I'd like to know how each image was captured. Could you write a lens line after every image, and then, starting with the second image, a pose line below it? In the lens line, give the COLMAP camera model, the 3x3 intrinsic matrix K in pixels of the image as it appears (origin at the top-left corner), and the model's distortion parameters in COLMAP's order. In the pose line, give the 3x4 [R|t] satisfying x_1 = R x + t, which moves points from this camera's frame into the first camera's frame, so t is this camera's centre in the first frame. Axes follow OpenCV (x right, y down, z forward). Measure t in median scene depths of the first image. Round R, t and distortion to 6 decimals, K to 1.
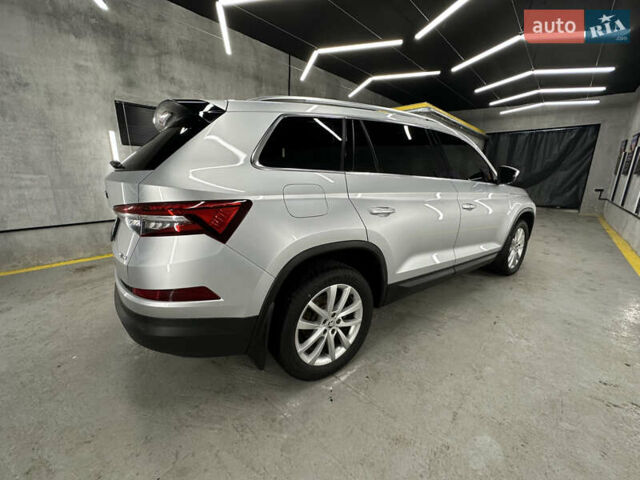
lens RADIAL K [[254.9, 0, 320.3], [0, 254.9, 236.4], [0, 0, 1]] dist [-0.005157, 0.000647]
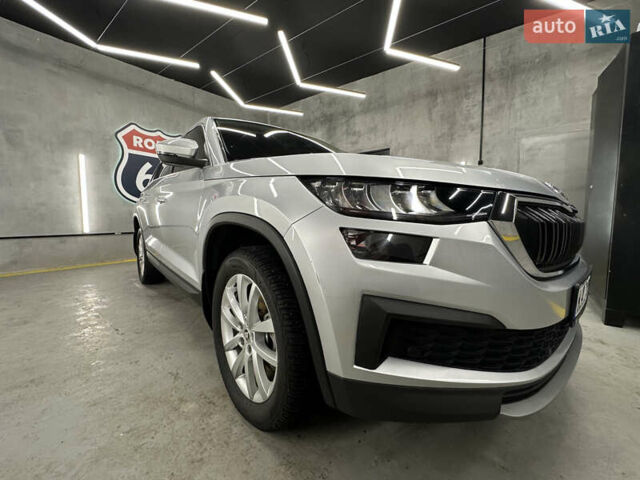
lens RADIAL K [[264.8, 0, 320.8], [0, 264.8, 237.8], [0, 0, 1]] dist [-0.004796, 0.000865]
pose [[0.100080, 0.074838, -0.992161, 1.014602], [-0.243322, 0.968731, 0.048526, -0.107990], [0.964769, 0.236558, 0.115161, 0.933317]]
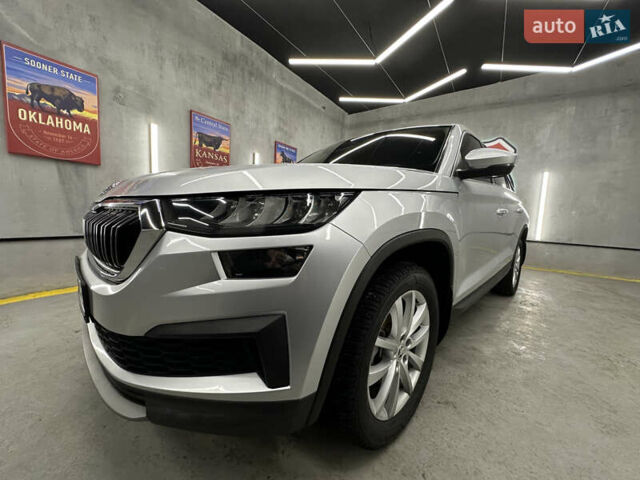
lens RADIAL K [[254.9, 0, 319.8], [0, 254.9, 236.8], [0, 0, 1]] dist [-0.005157, 0.000647]
pose [[-0.984959, -0.036885, -0.168804, 0.548342], [-0.092228, 0.938369, 0.333104, -0.279951], [0.146114, 0.343662, -0.927657, 1.543058]]
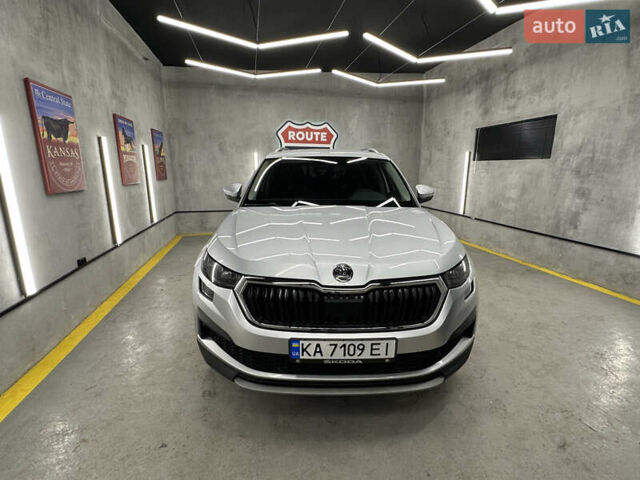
lens RADIAL K [[306.7, 0, 319.5], [0, 306.7, 237.3], [0, 0, 1]] dist [-0.003012, 0.000188]
pose [[-0.564456, 0.172192, -0.807304, 1.117322], [-0.206747, 0.917337, 0.340217, -0.404621], [0.799153, 0.358945, -0.482196, 1.383093]]
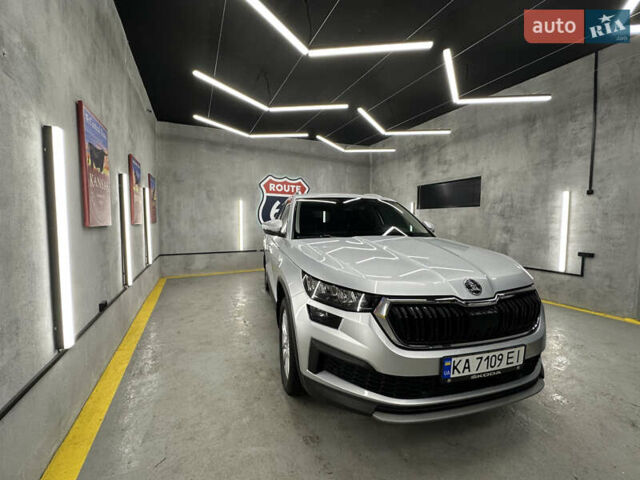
lens RADIAL K [[254.9, 0, 320.4], [0, 254.9, 236.6], [0, 0, 1]] dist [-0.005157, 0.000647]
pose [[-0.347684, 0.048228, -0.936371, 1.201503], [-0.234846, 0.962363, 0.136767, -0.285828], [0.907724, 0.267454, -0.323272, 1.101630]]
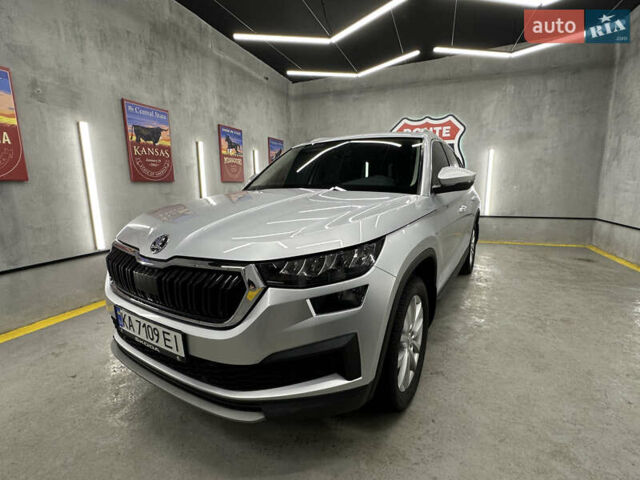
lens RADIAL K [[306.7, 0, 318.6], [0, 306.7, 238.0], [0, 0, 1]] dist [-0.003012, 0.000188]
pose [[-0.925728, 0.070227, -0.371613, 0.700314], [-0.086188, 0.917576, 0.388107, -0.388454], [0.368238, 0.391310, -0.843373, 1.618115]]
